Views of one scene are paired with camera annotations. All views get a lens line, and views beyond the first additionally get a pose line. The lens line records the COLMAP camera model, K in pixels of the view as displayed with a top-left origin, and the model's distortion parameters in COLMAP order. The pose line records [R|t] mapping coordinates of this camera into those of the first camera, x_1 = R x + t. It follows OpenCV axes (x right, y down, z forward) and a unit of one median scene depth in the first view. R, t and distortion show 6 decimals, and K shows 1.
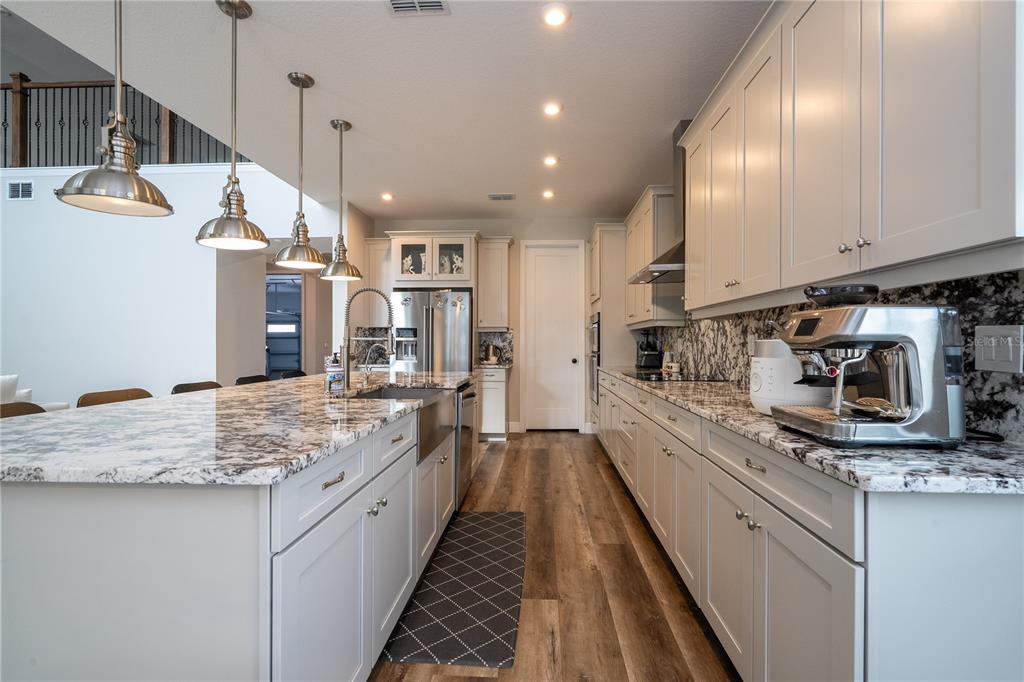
lens RADIAL K [[462.3, 0, 520.8], [0, 462.3, 346.0], [0, 0, 1]] dist [-0.005025, 0.001014]
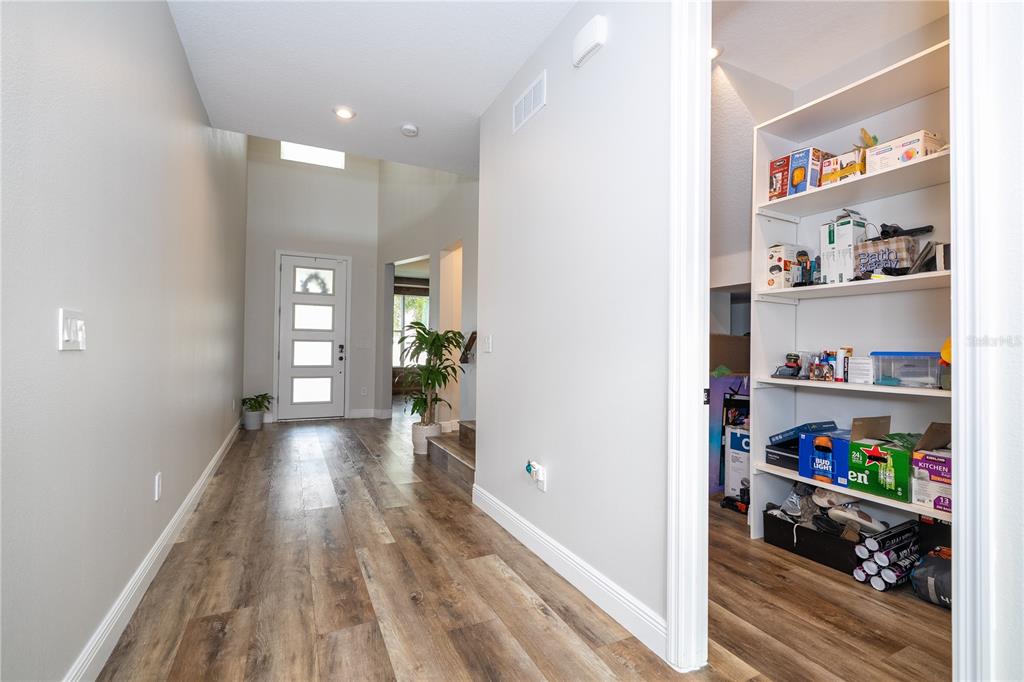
lens RADIAL K [[462.3, 0, 504.8], [0, 462.3, 339.2], [0, 0, 1]] dist [-0.005025, 0.001014]
pose [[0.887169, 0.018510, 0.461074, -0.558617], [-0.008157, 0.999668, -0.024436, -0.002673], [-0.461373, 0.017918, 0.887025, 1.243976]]
